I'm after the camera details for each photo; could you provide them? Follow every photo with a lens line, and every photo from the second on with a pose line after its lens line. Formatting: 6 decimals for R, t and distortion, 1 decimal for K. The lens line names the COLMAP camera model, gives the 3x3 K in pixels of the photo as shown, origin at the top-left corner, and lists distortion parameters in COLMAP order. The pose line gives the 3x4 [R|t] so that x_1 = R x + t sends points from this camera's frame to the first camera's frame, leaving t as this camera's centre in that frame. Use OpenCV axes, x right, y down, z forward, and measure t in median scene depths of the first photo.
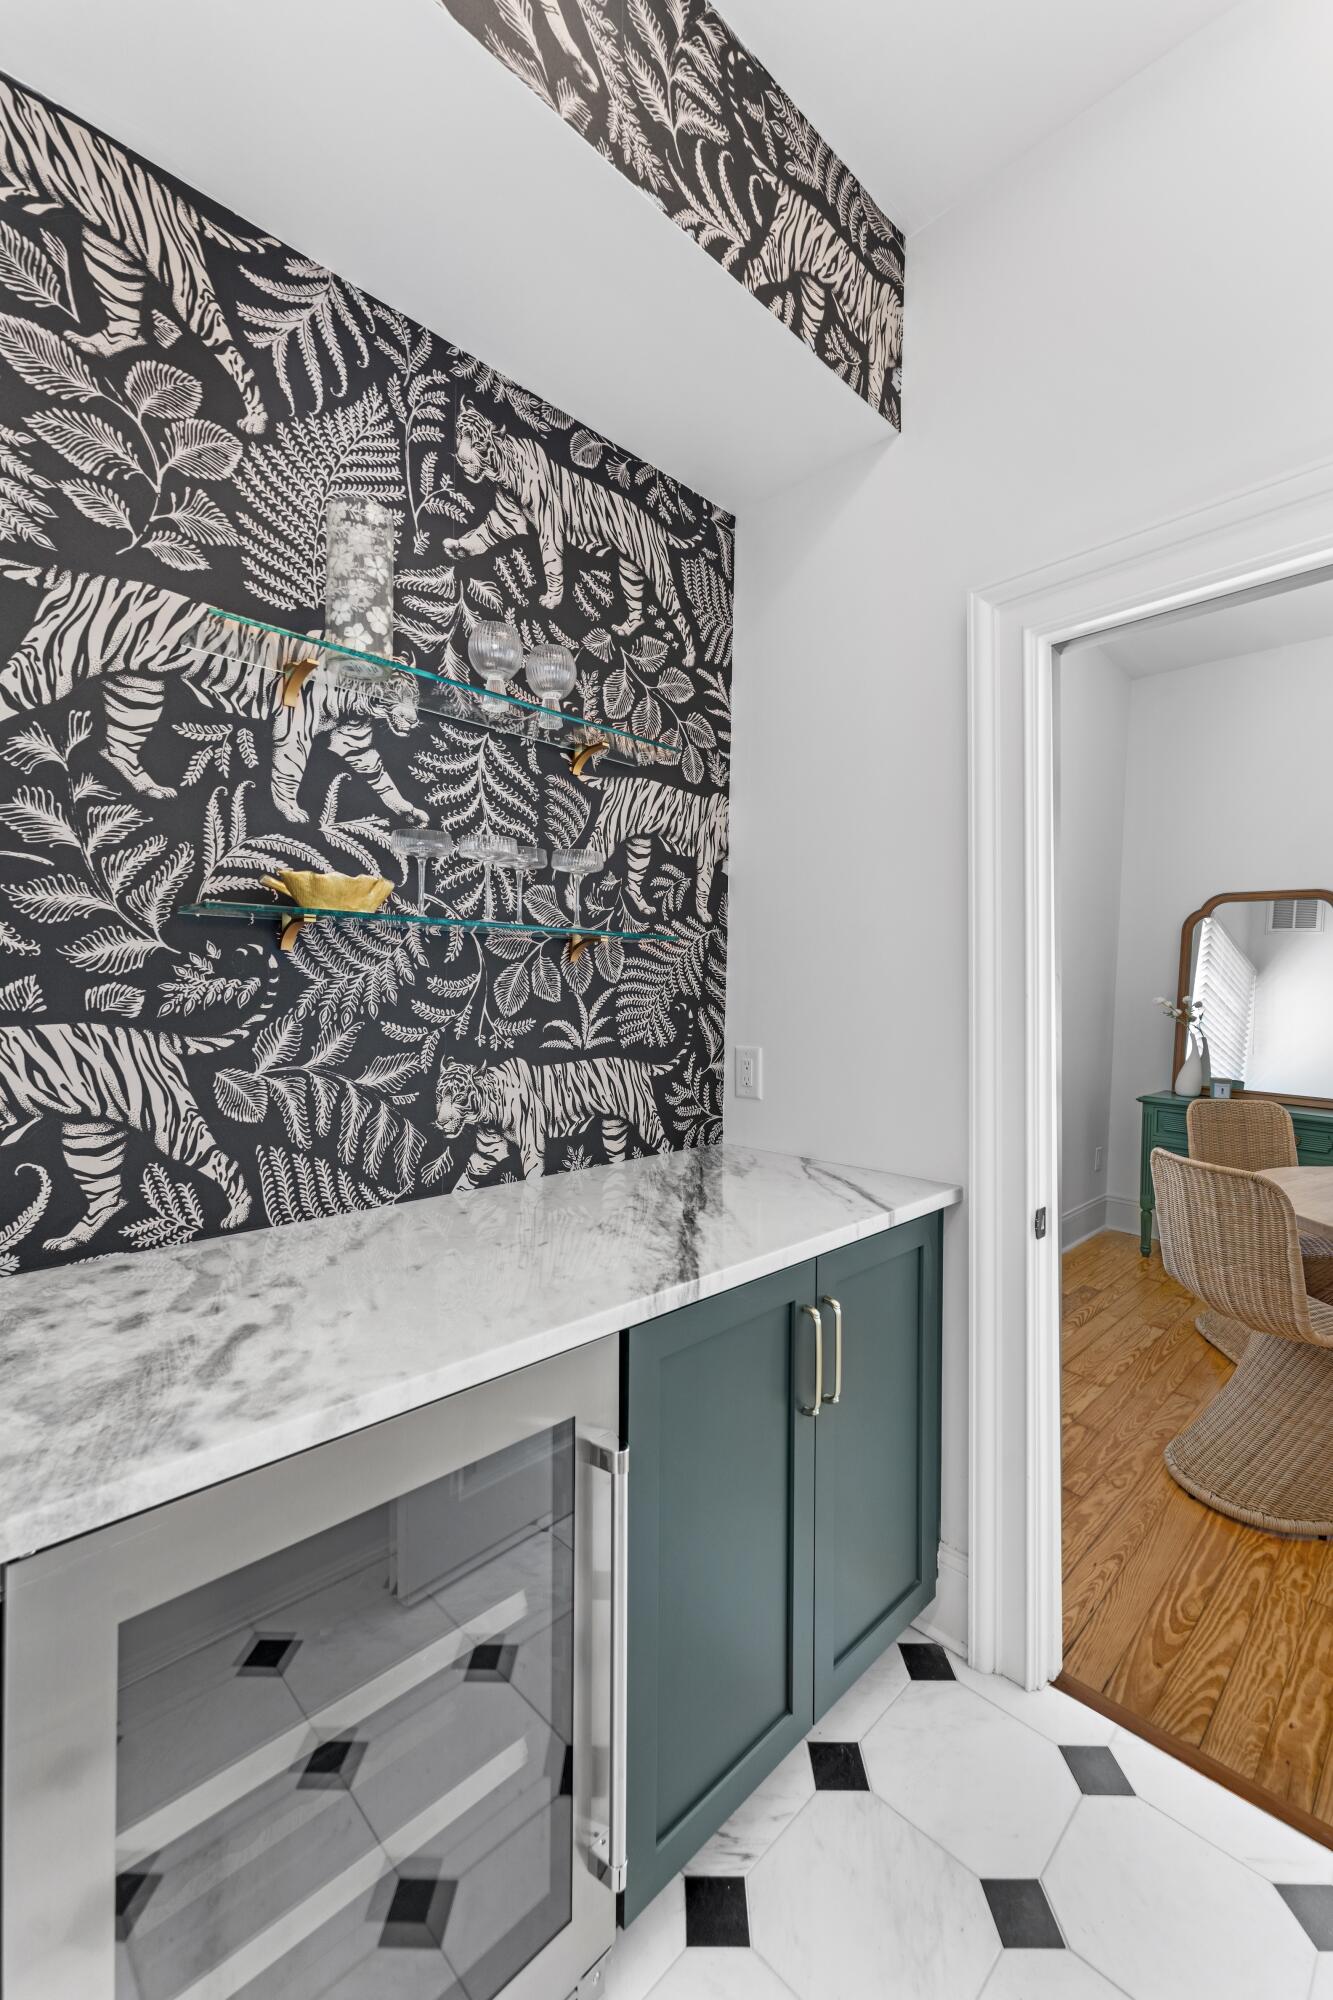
lens RADIAL K [[802.8, 0, 666.0], [0, 802.8, 987.1], [0, 0, 1]] dist [0.001213, -0.001193]
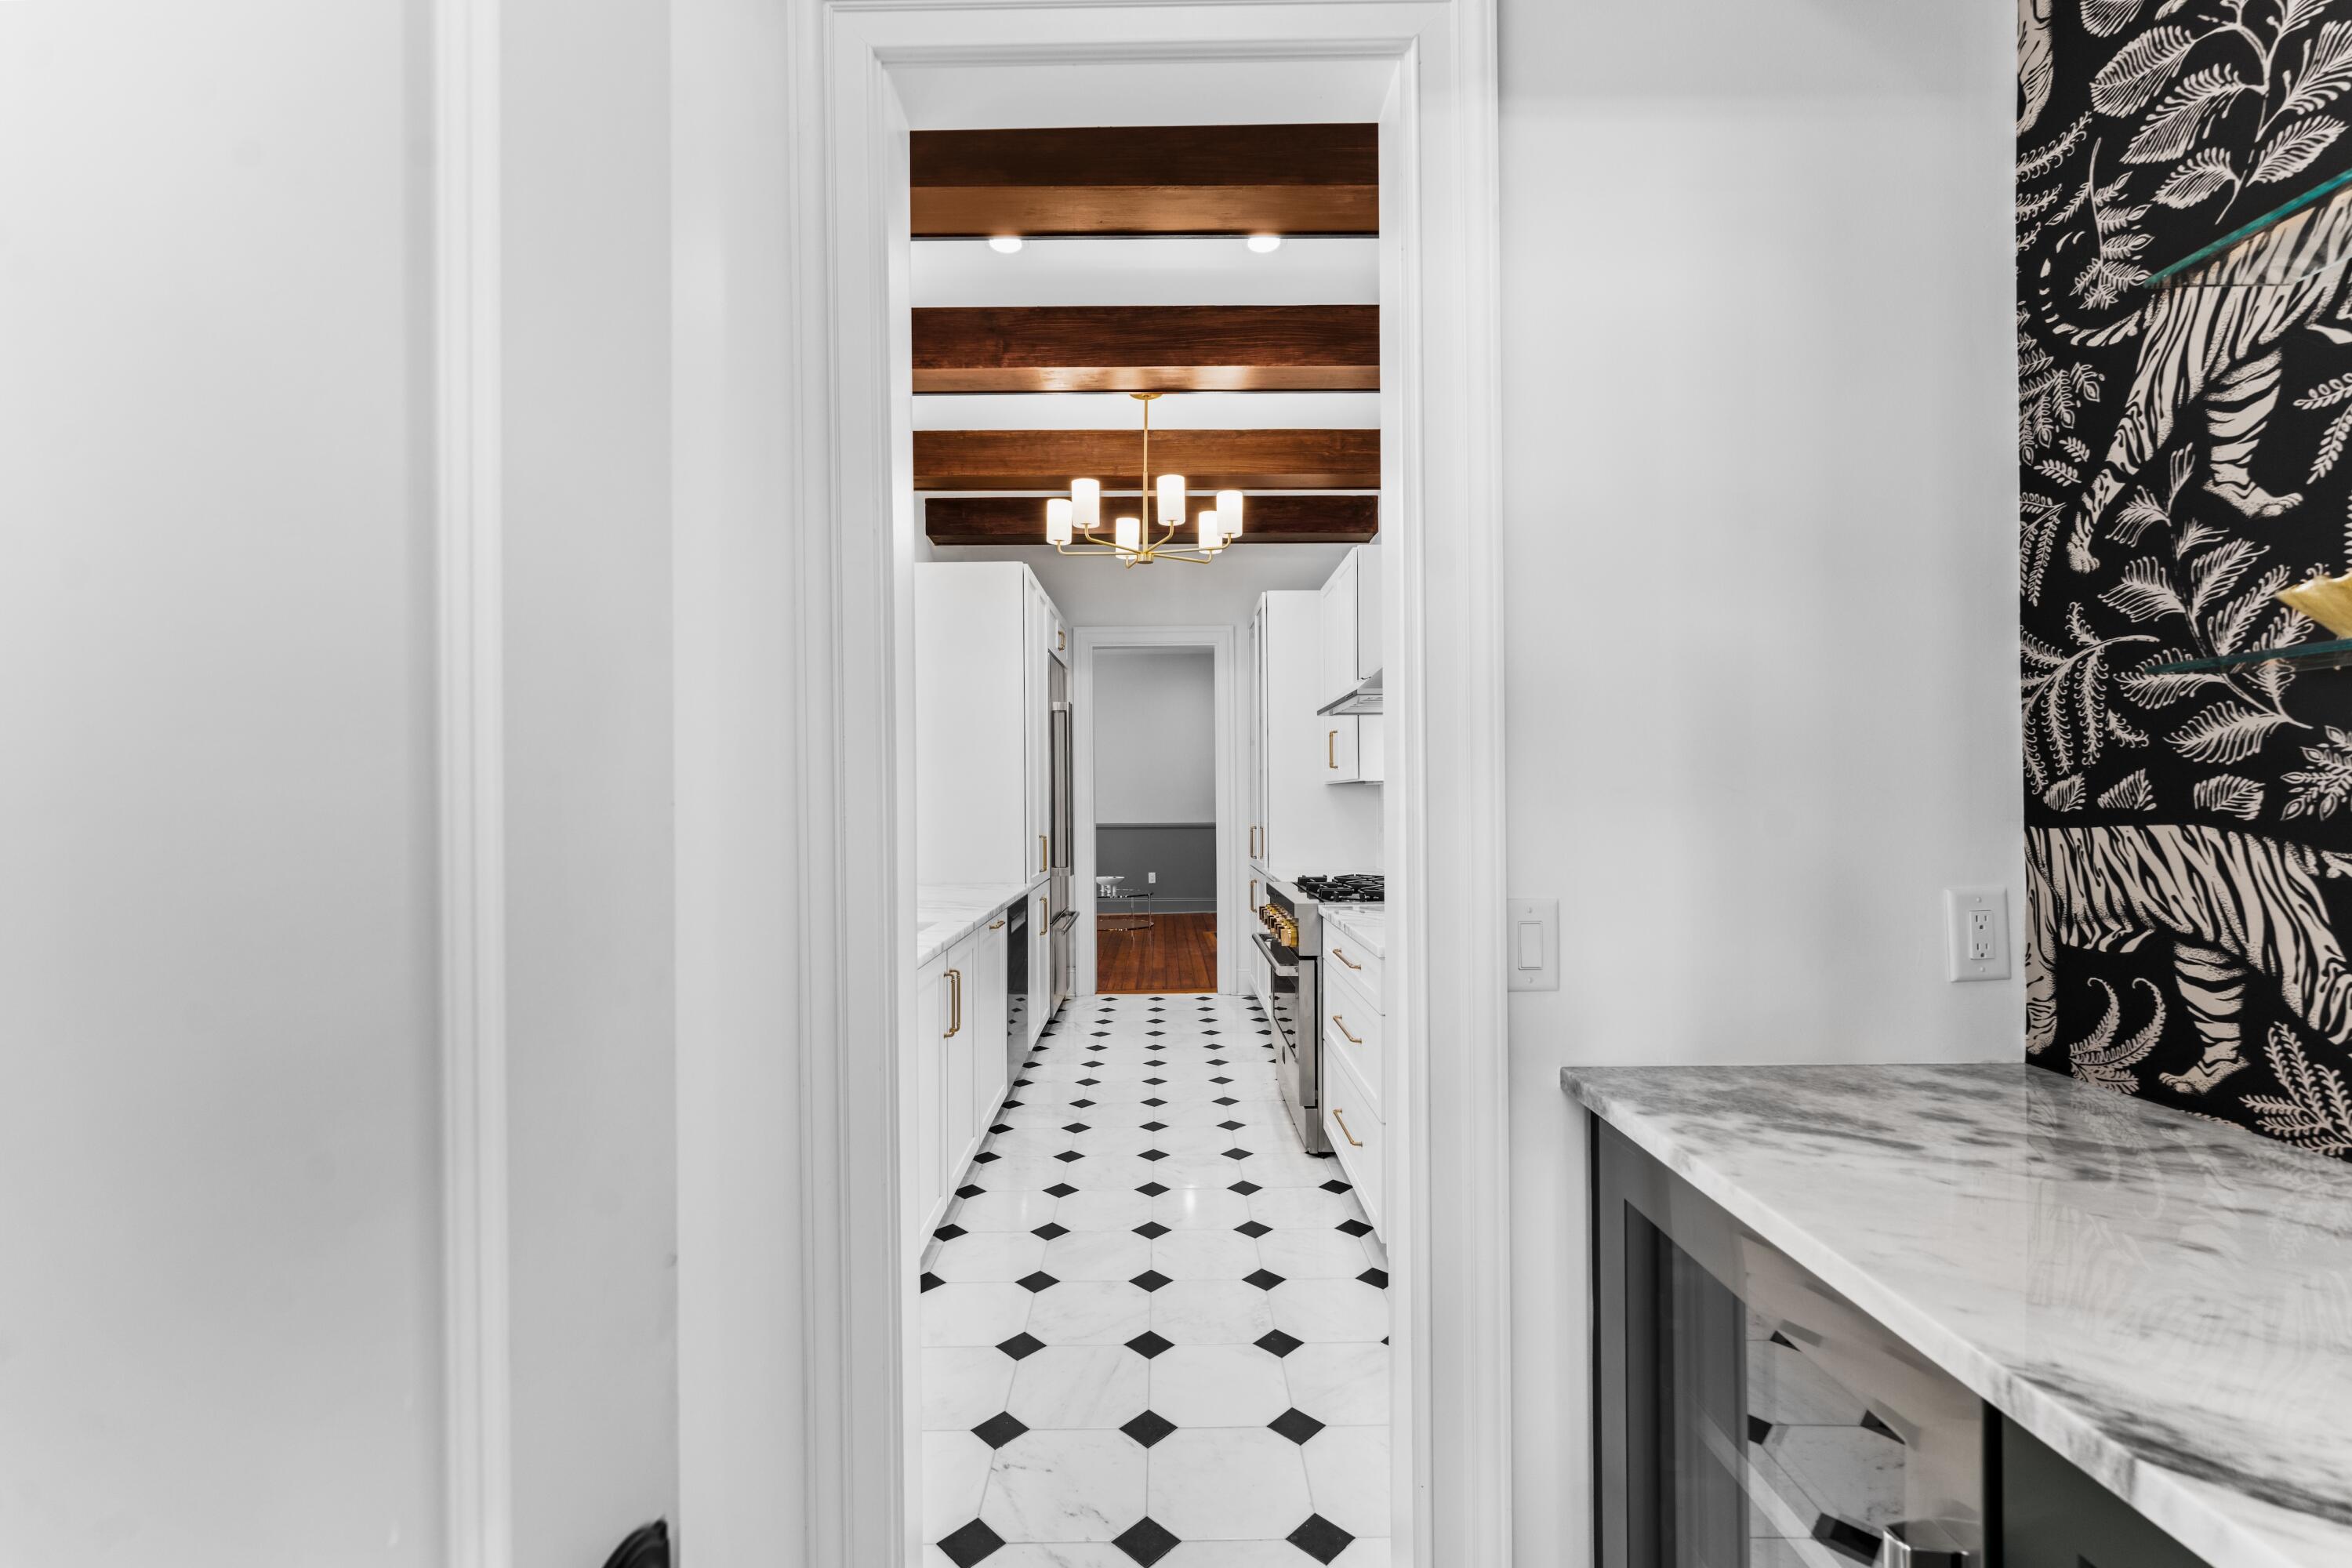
lens RADIAL K [[944.1, 0, 1164.3], [0, 944.1, 794.5], [0, 0, 1]] dist [0.001213, -0.001193]
pose [[-0.697771, -0.002222, -0.716317, 0.695042], [0.014296, 0.999753, -0.017027, 0.015023], [0.716178, -0.022121, -0.697567, 0.912740]]
